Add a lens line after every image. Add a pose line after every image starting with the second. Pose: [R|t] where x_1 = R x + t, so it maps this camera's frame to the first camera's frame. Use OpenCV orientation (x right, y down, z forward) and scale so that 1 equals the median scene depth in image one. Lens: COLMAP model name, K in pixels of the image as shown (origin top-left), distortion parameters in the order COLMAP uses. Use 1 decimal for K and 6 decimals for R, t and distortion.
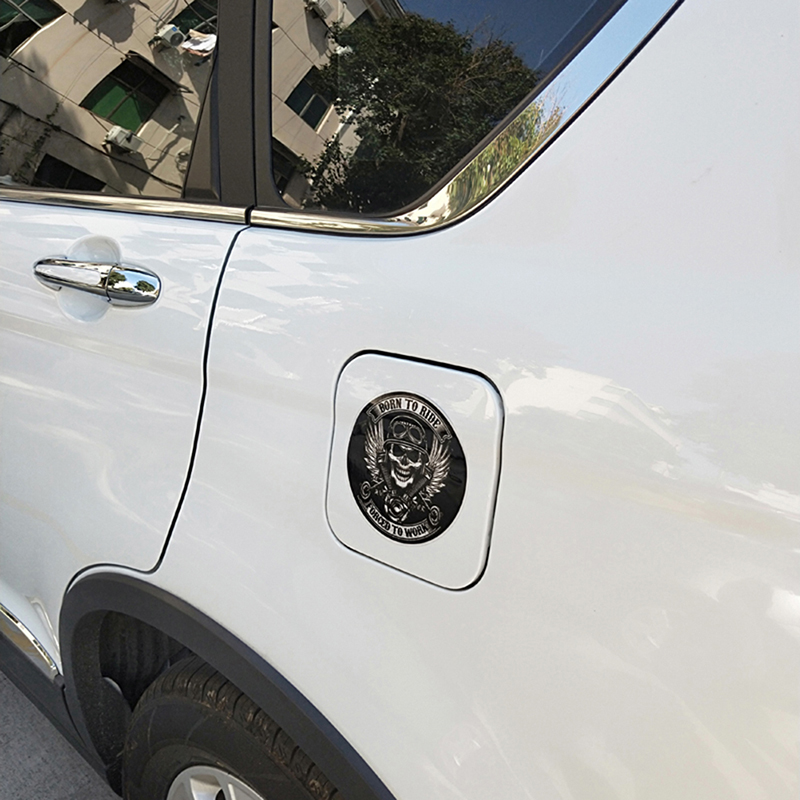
lens RADIAL K [[836.2, 0, 410.6], [0, 836.2, 366.8], [0, 0, 1]] dist [-0.000706, 0.000000]
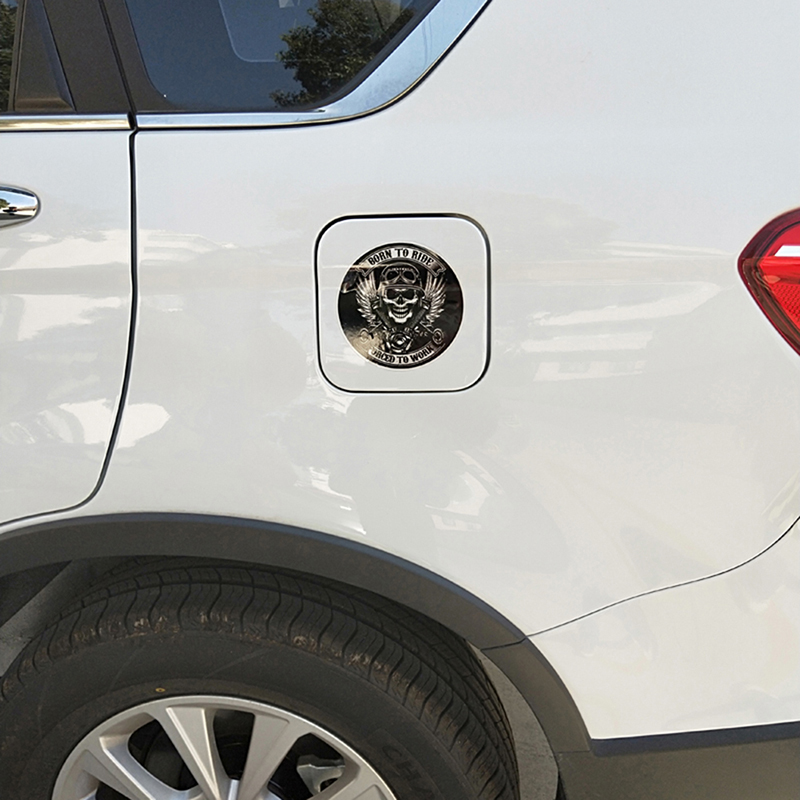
lens RADIAL K [[836.2, 0, 397.2], [0, 836.2, 399.0], [0, 0, 1]] dist [-0.000706, 0.000000]
pose [[0.794884, -0.191342, 0.575802, -0.737895], [0.178143, 0.980748, 0.079985, 0.154249], [-0.580021, 0.038997, 0.813667, 0.018418]]
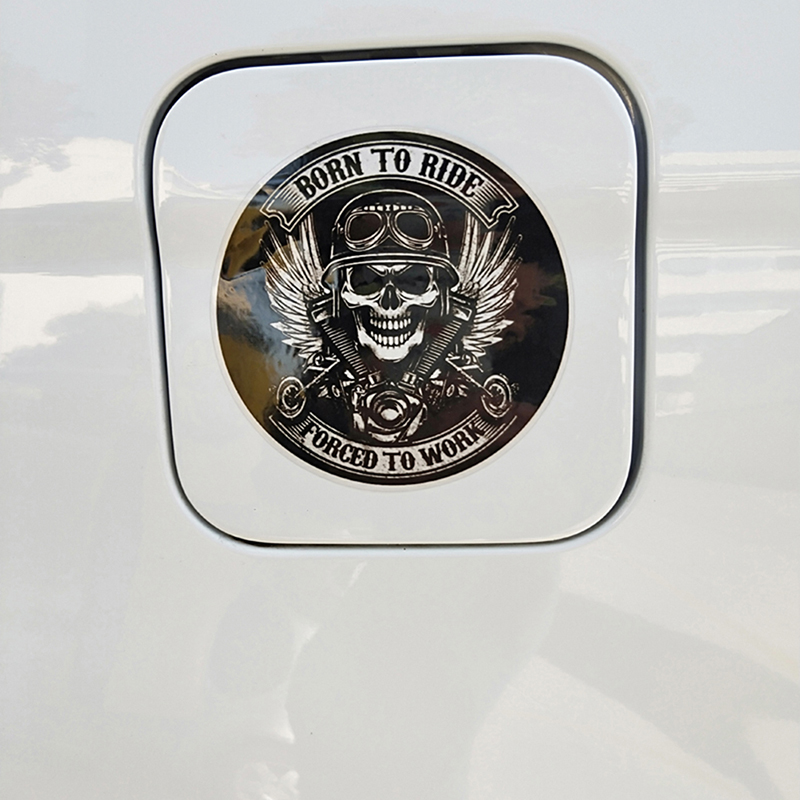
lens RADIAL K [[836.2, 0, 403.1], [0, 836.2, 402.9], [0, 0, 1]] dist [-0.000706, 0.000000]
pose [[0.802964, -0.223342, 0.552600, -0.252693], [0.192468, 0.974630, 0.114245, 0.116876], [-0.564097, 0.014623, 0.825579, 0.639189]]
